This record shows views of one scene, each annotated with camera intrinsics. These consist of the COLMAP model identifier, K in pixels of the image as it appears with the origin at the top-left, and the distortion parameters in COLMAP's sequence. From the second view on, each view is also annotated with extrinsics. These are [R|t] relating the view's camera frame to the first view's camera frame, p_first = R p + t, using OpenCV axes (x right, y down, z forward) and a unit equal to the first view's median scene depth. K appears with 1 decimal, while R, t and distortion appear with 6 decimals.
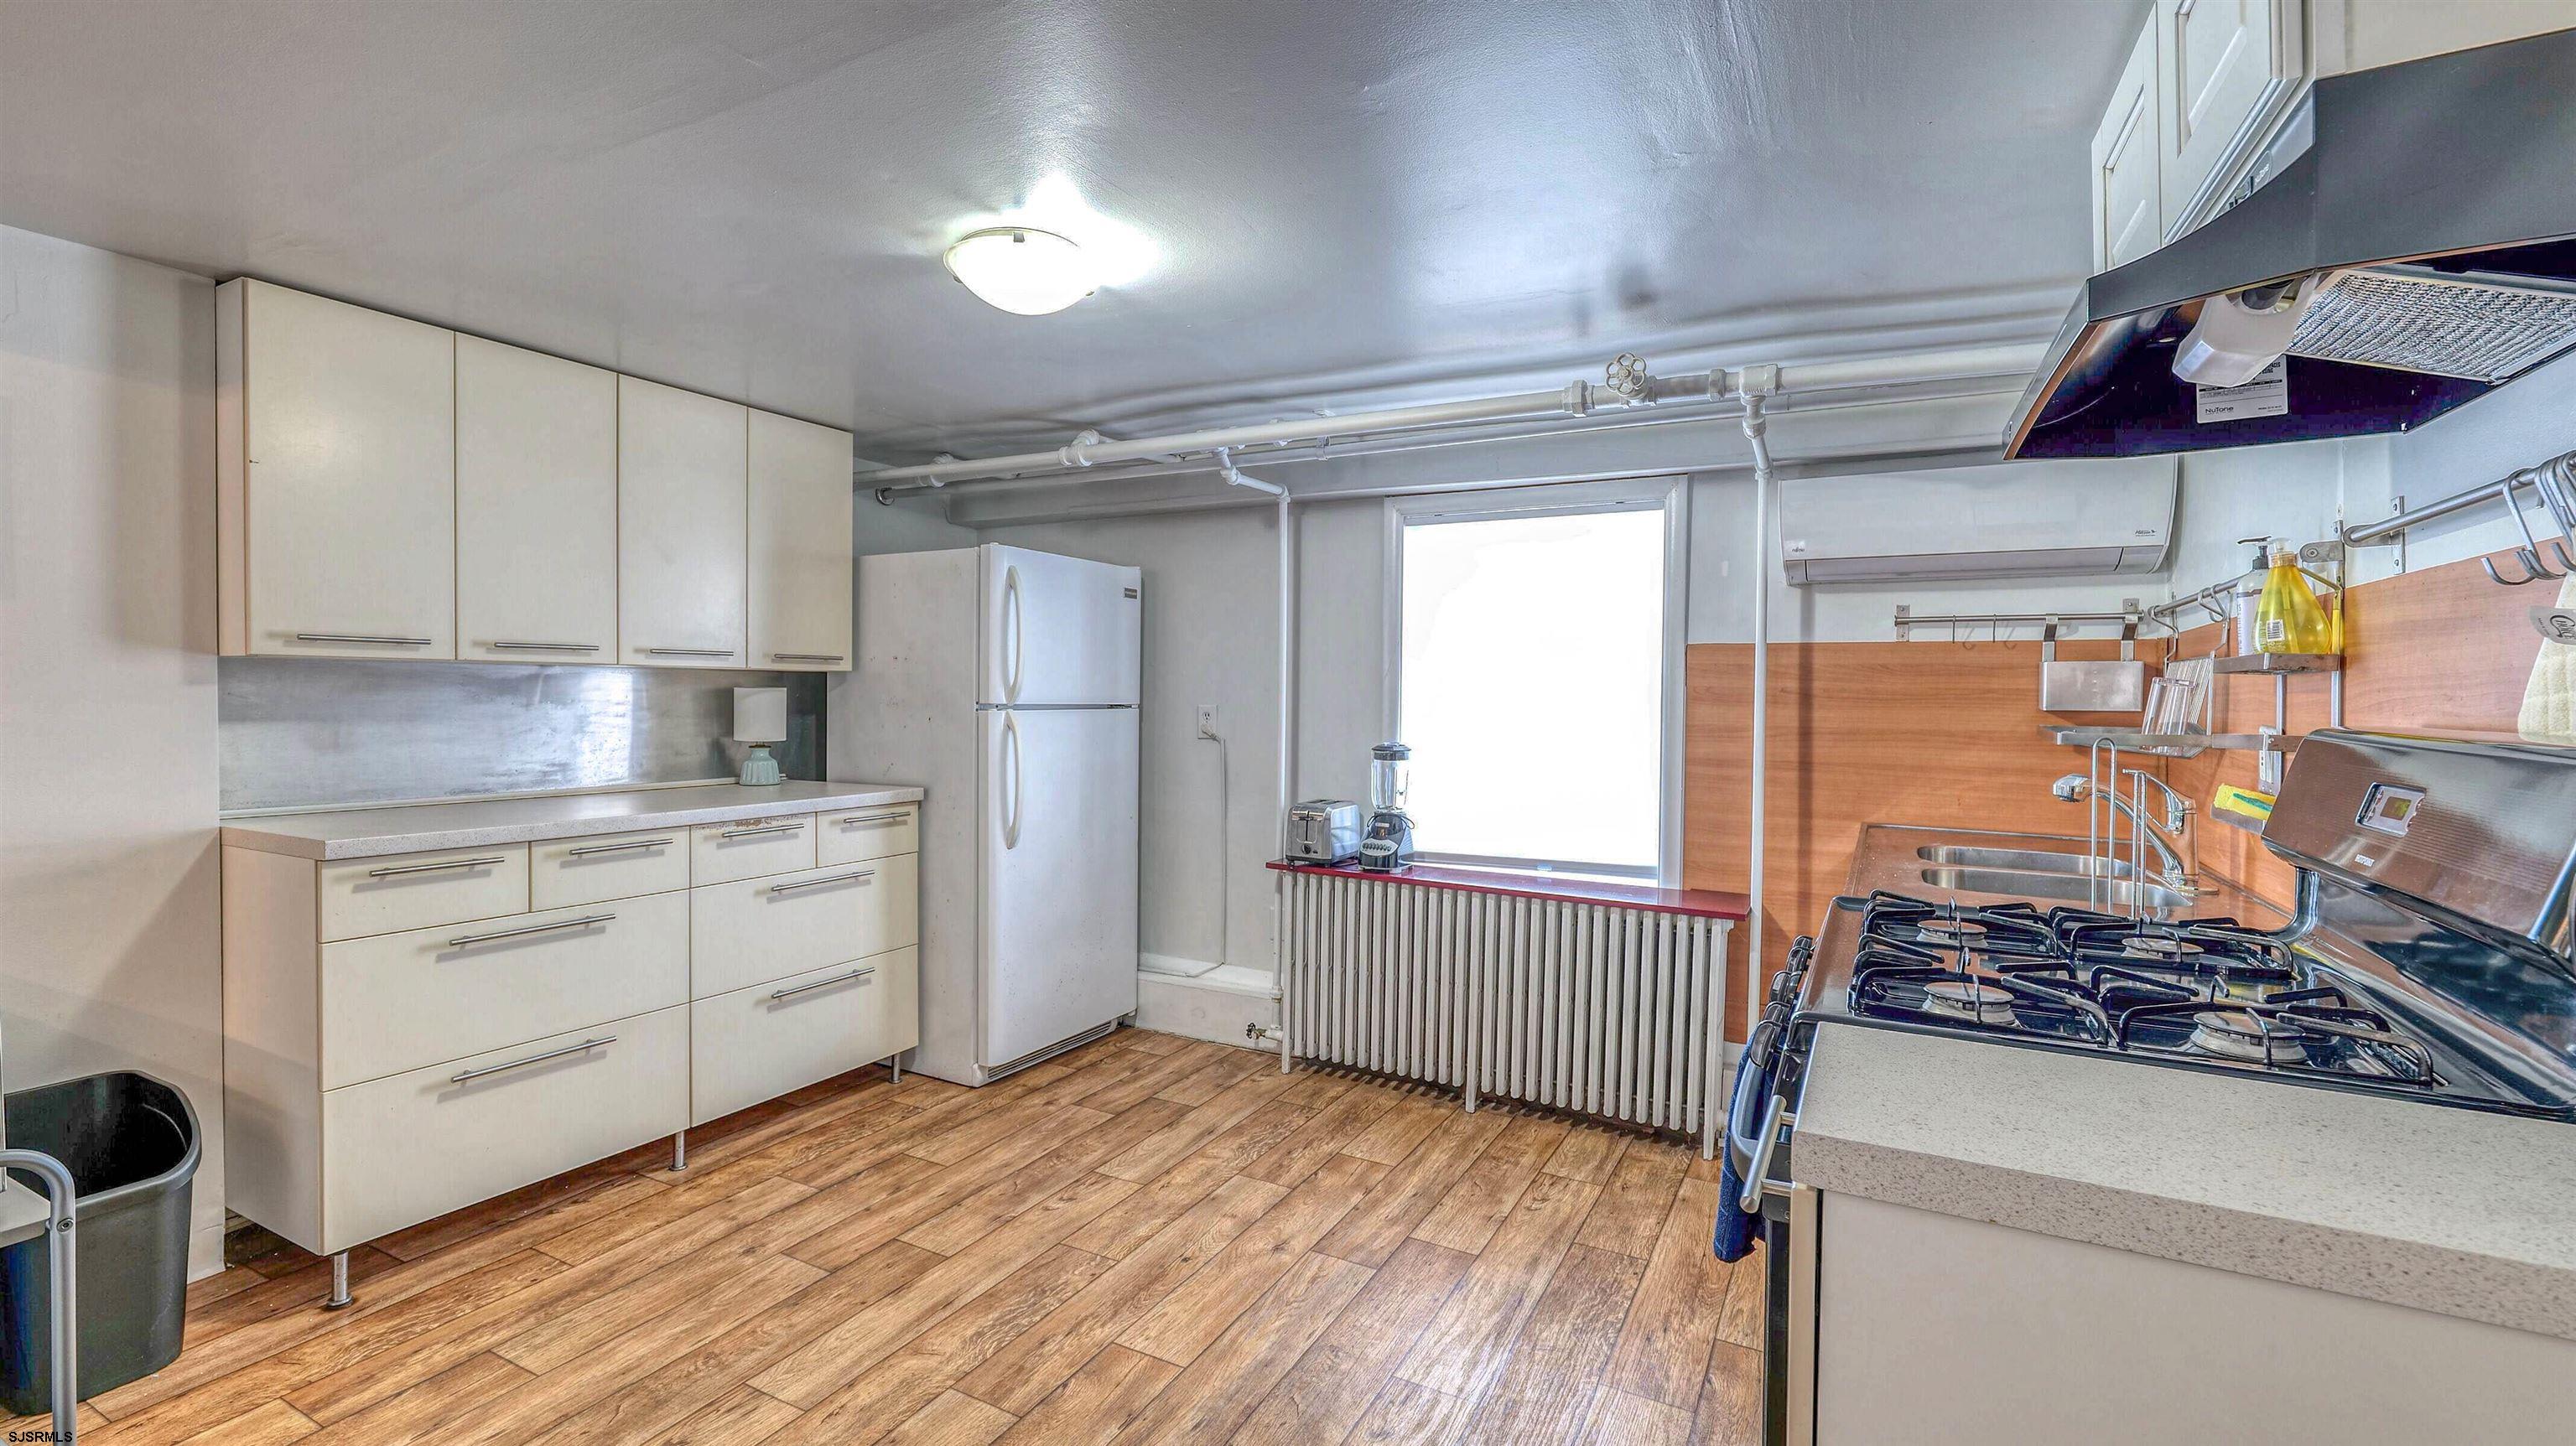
lens RADIAL K [[1112.5, 0, 1275.9], [0, 1112.5, 724.8], [0, 0, 1]] dist [-0.000726, -0.000191]
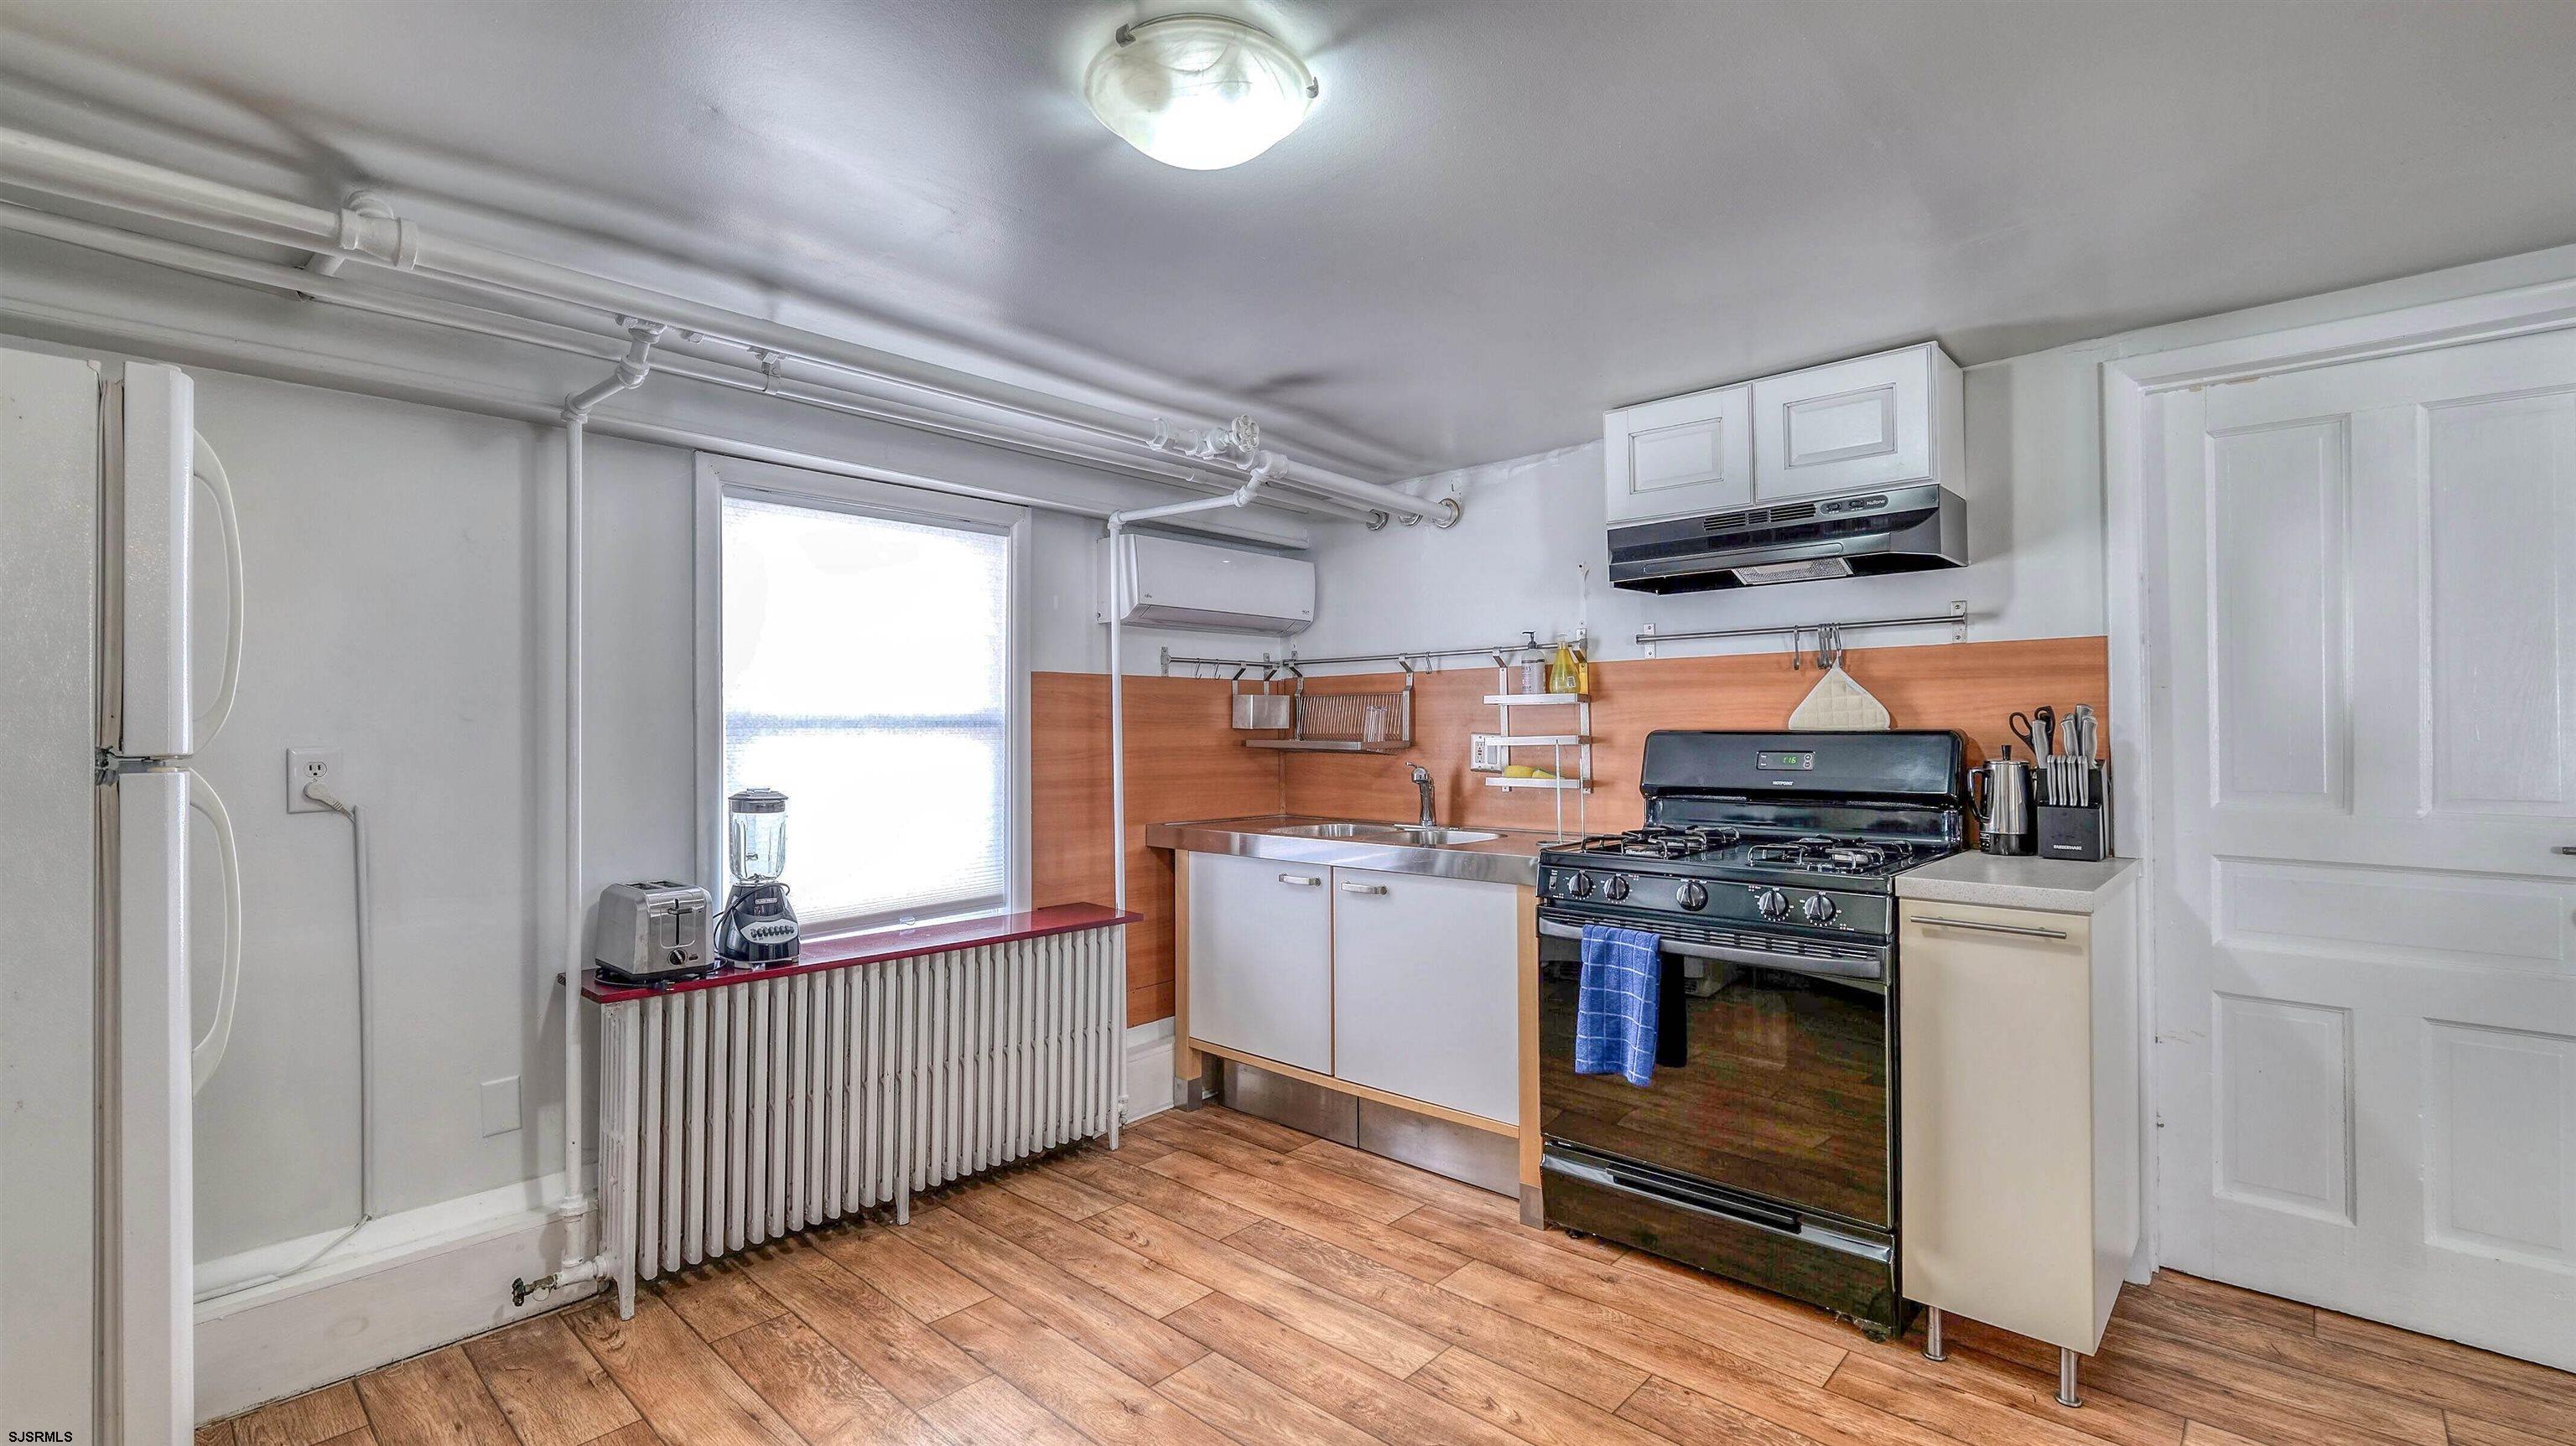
lens RADIAL K [[1112.5, 0, 1275.9], [0, 1112.5, 724.8], [0, 0, 1]] dist [-0.000726, -0.000191]
pose [[0.256064, -0.010403, 0.966604, -0.564622], [0.037506, 0.999296, 0.000819, -0.015196], [-0.965932, 0.036043, 0.256274, 0.514841]]
